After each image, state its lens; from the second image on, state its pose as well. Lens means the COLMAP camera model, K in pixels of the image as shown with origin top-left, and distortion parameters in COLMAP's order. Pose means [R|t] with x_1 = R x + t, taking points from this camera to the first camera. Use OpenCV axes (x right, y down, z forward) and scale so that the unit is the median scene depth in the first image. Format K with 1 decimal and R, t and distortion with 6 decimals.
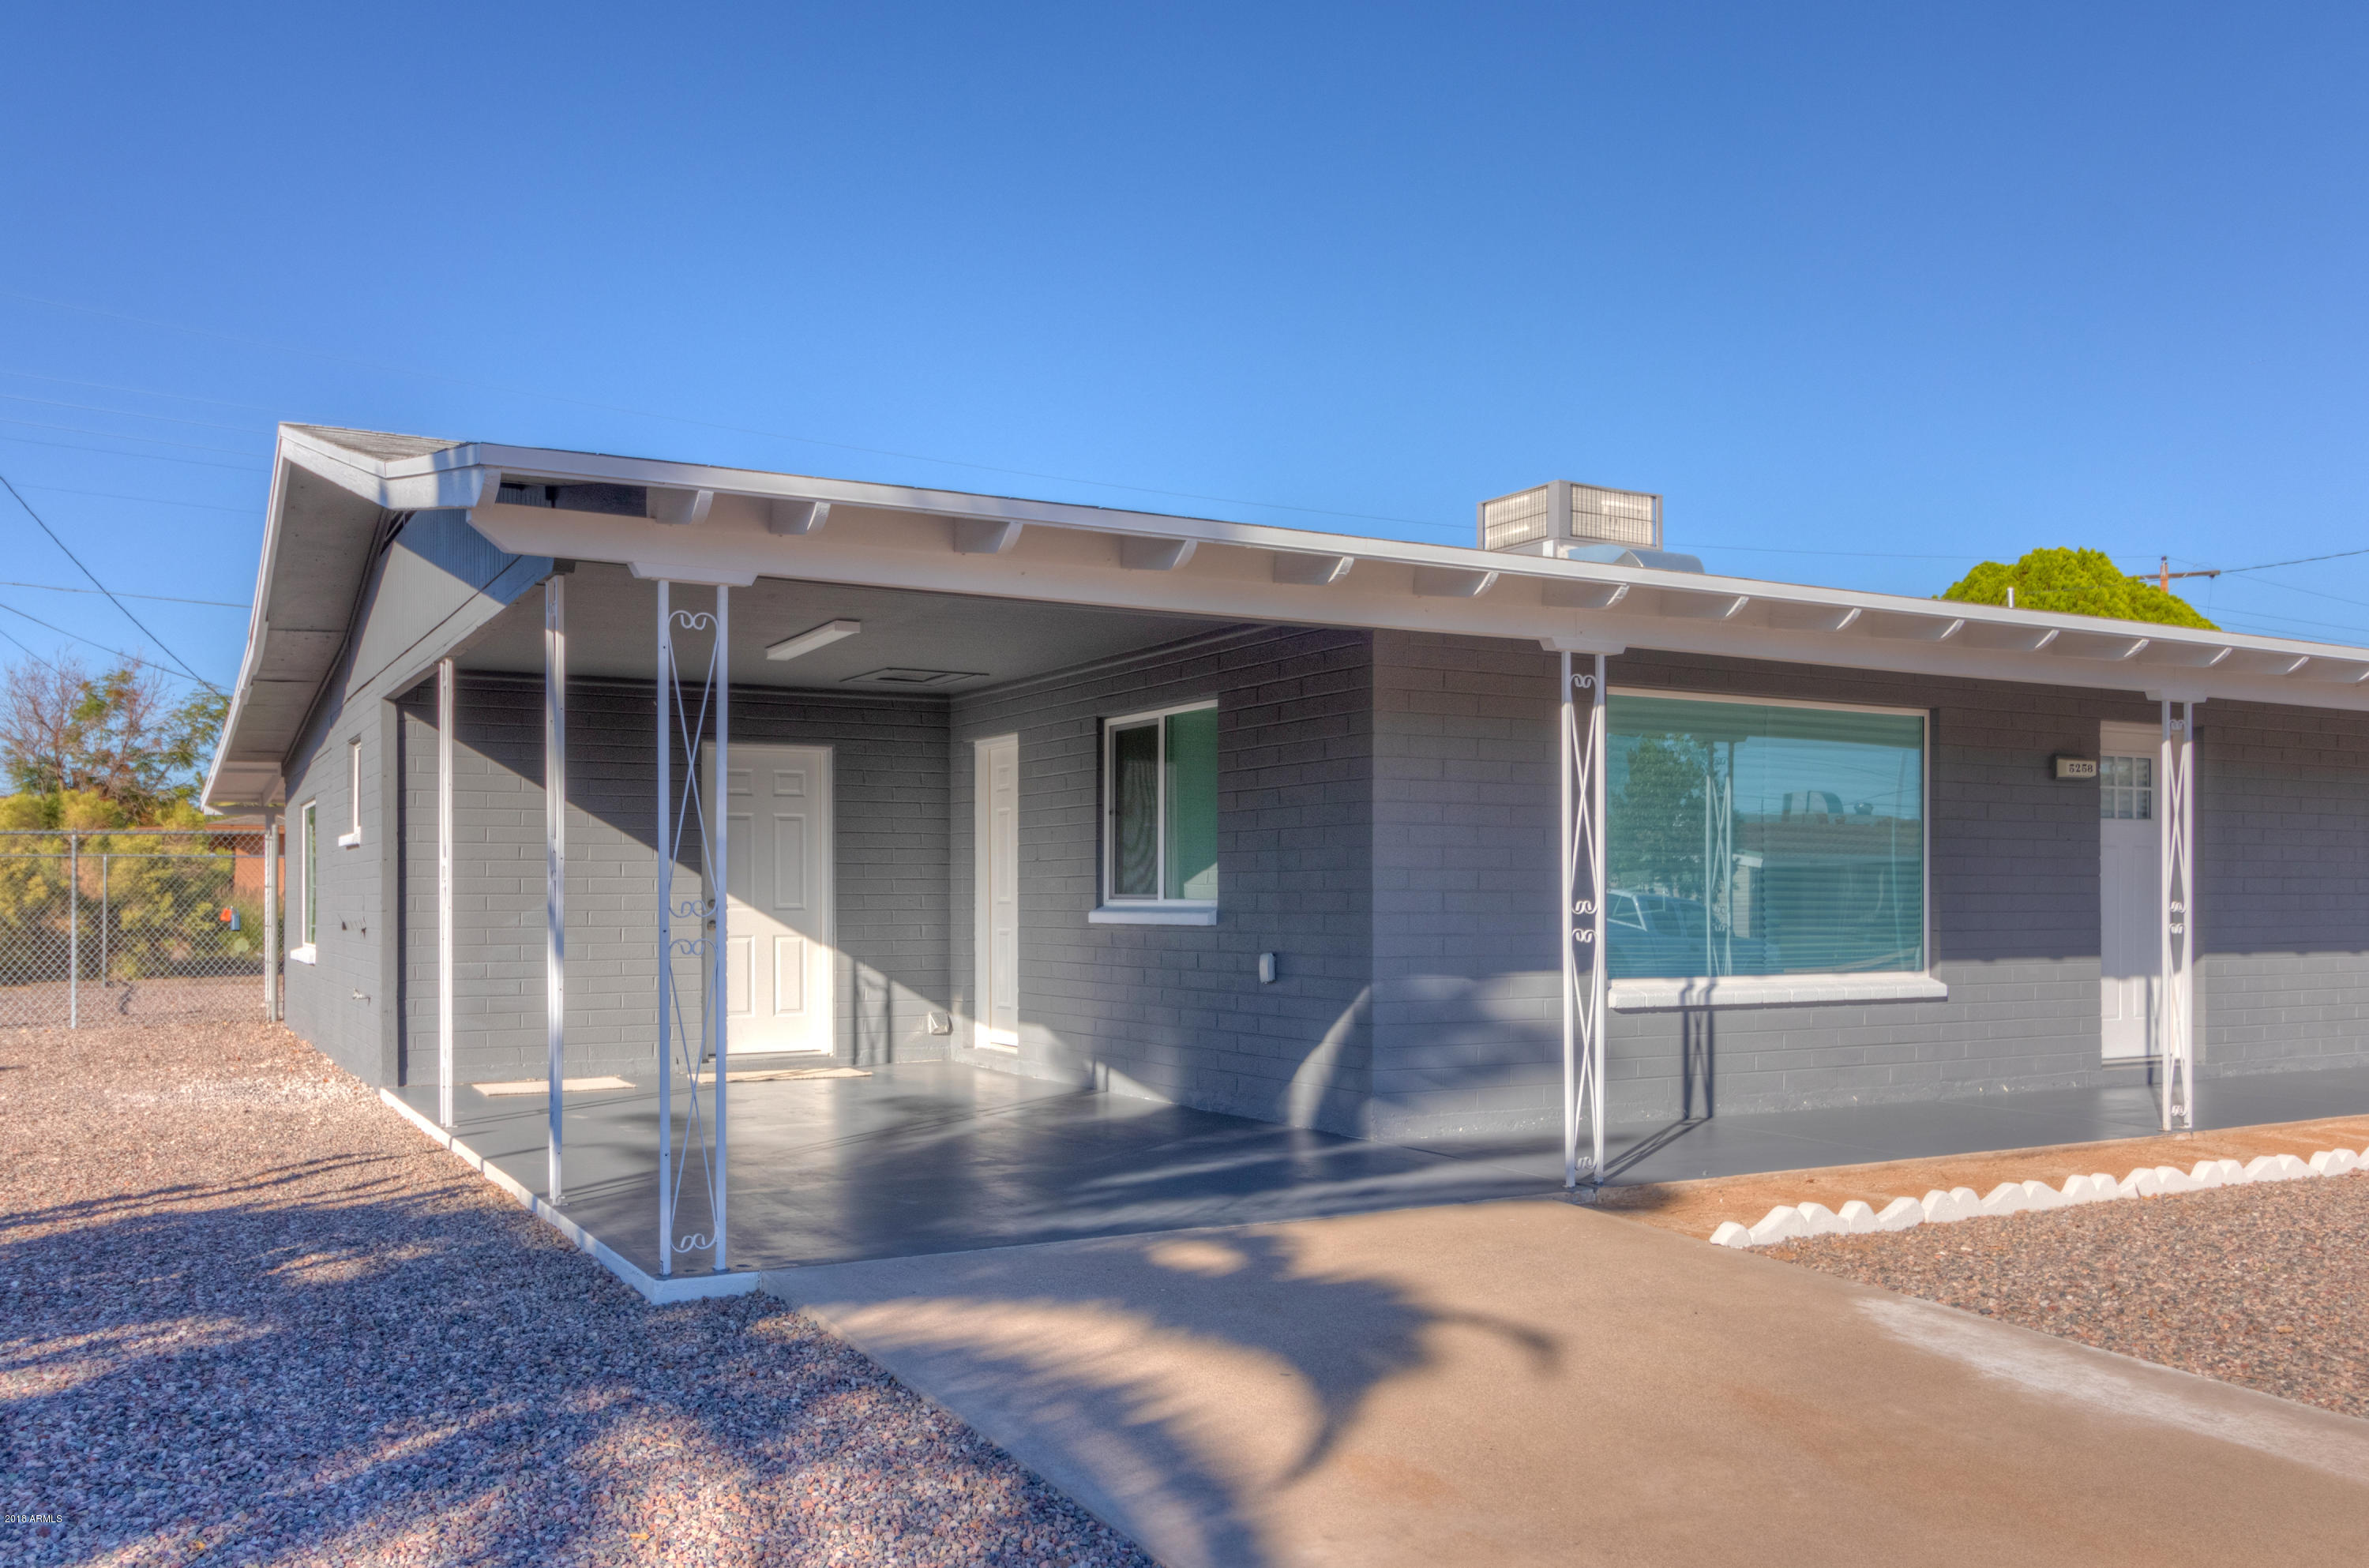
lens RADIAL K [[1963.7, 0, 1181.1], [0, 1963.7, 804.9], [0, 0, 1]] dist [-0.017003, 0.022139]
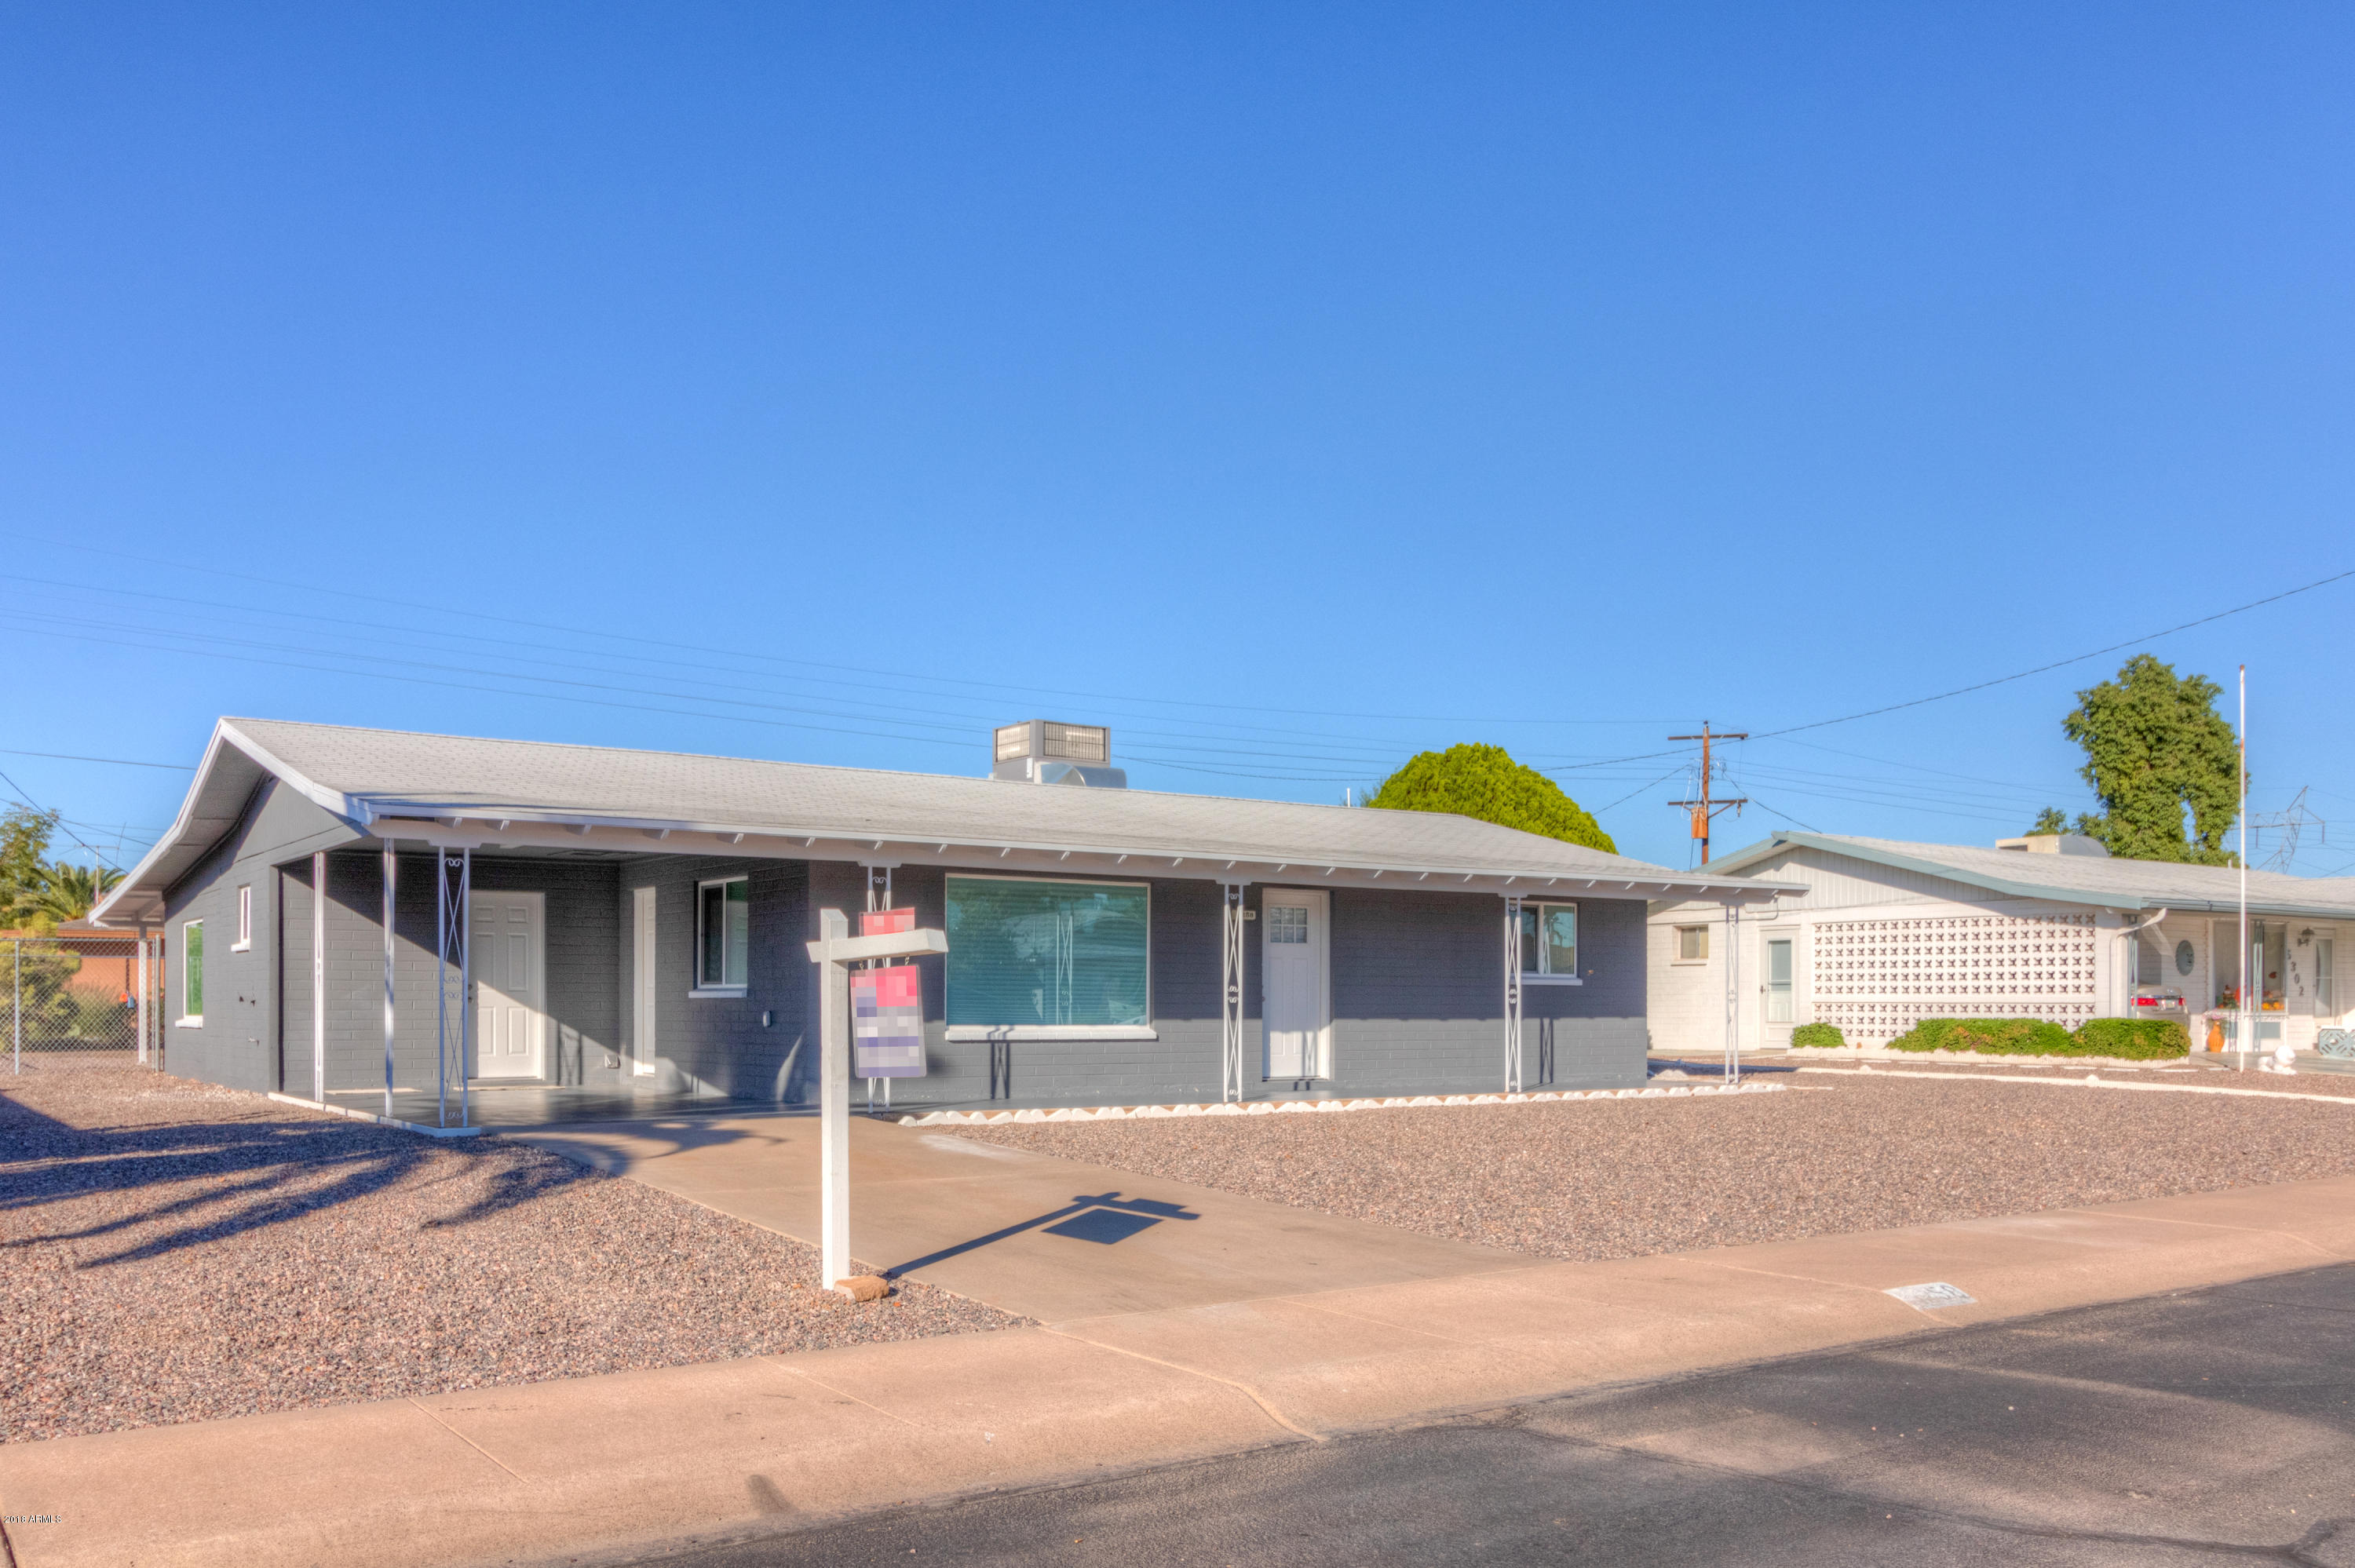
lens RADIAL K [[1952.0, 0, 1182.0], [0, 1952.0, 960.8], [0, 0, 1]] dist [-0.017003, 0.022139]
pose [[0.994068, 0.006086, 0.108588, 0.193612], [-0.008802, 0.999660, 0.024550, -0.019111], [-0.108402, -0.025360, 0.993784, -0.752214]]
